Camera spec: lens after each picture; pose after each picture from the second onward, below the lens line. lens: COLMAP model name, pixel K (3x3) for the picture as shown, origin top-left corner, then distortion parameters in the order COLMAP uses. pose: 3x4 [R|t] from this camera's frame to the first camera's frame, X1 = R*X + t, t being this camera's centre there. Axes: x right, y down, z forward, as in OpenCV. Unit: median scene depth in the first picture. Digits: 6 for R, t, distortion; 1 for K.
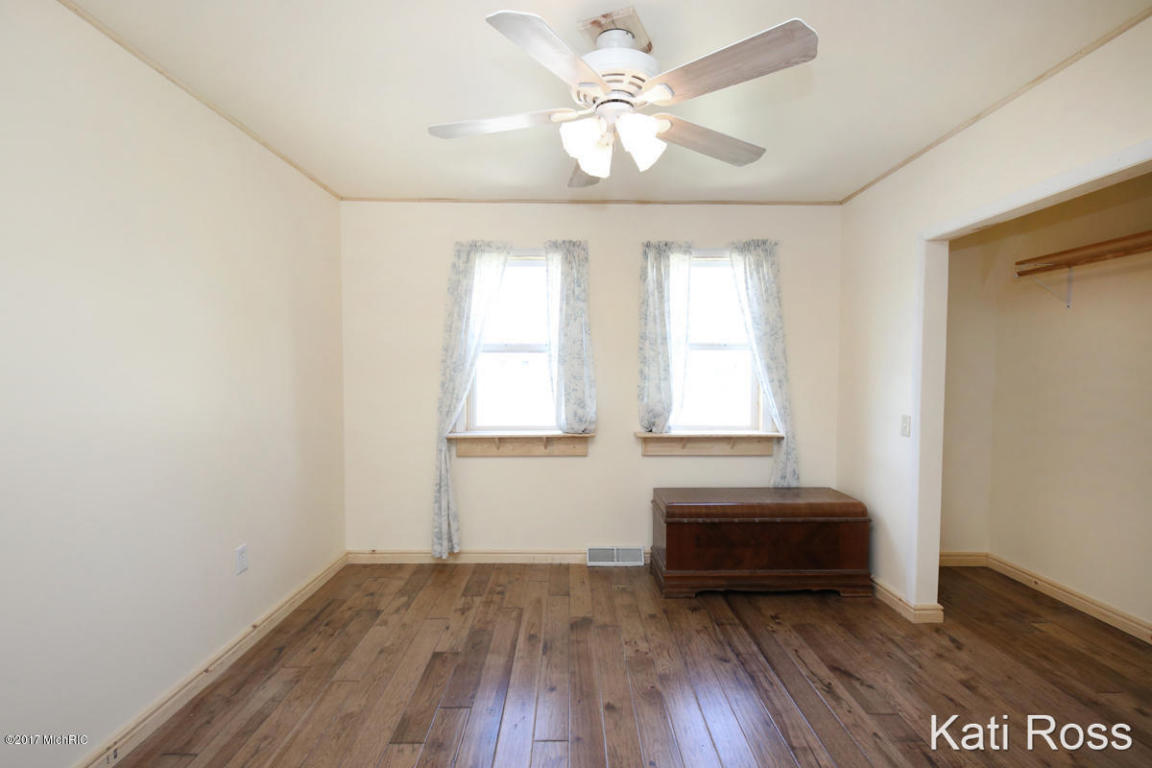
lens RADIAL K [[523.2, 0, 582.1], [0, 523.2, 387.2], [0, 0, 1]] dist [0.001337, -0.000008]
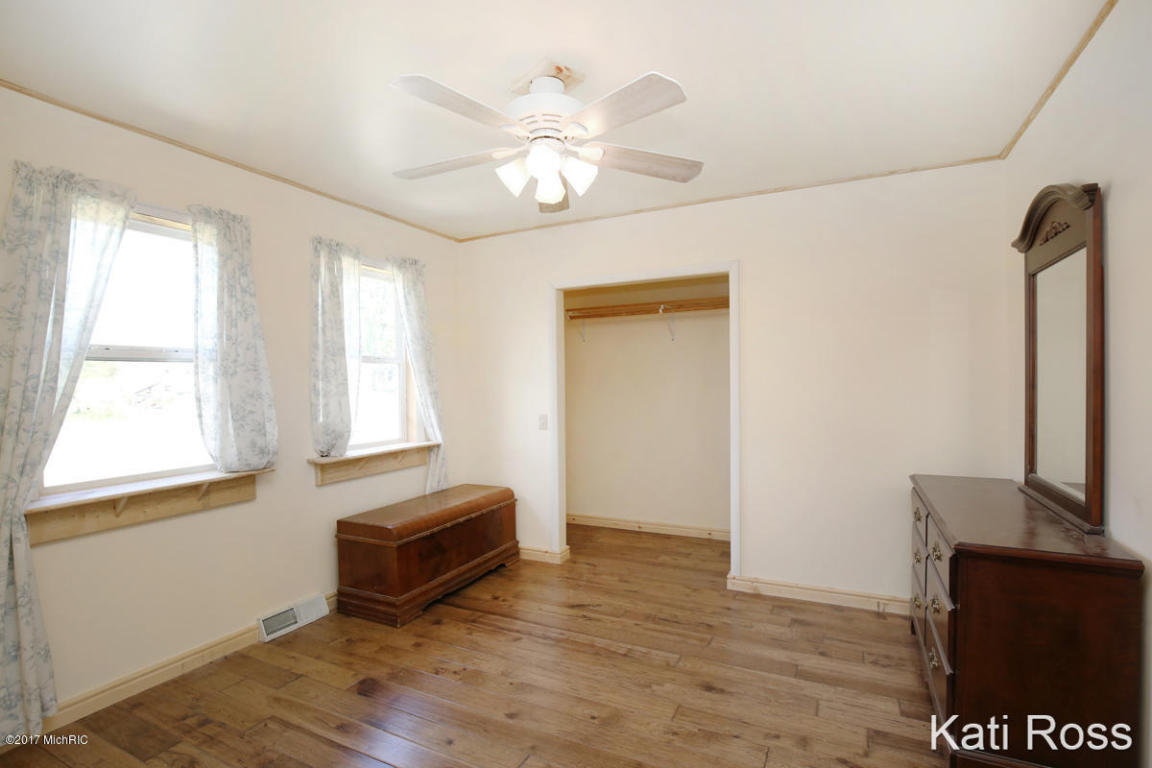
lens RADIAL K [[537.1, 0, 576.0], [0, 537.1, 384.0], [0, 0, 1]] dist [-0.026255, 0.000177]
pose [[0.461897, -0.014060, 0.886822, -0.468902], [0.046867, 0.998864, -0.008574, -0.007356], [-0.885694, 0.045523, 0.462032, 0.230143]]
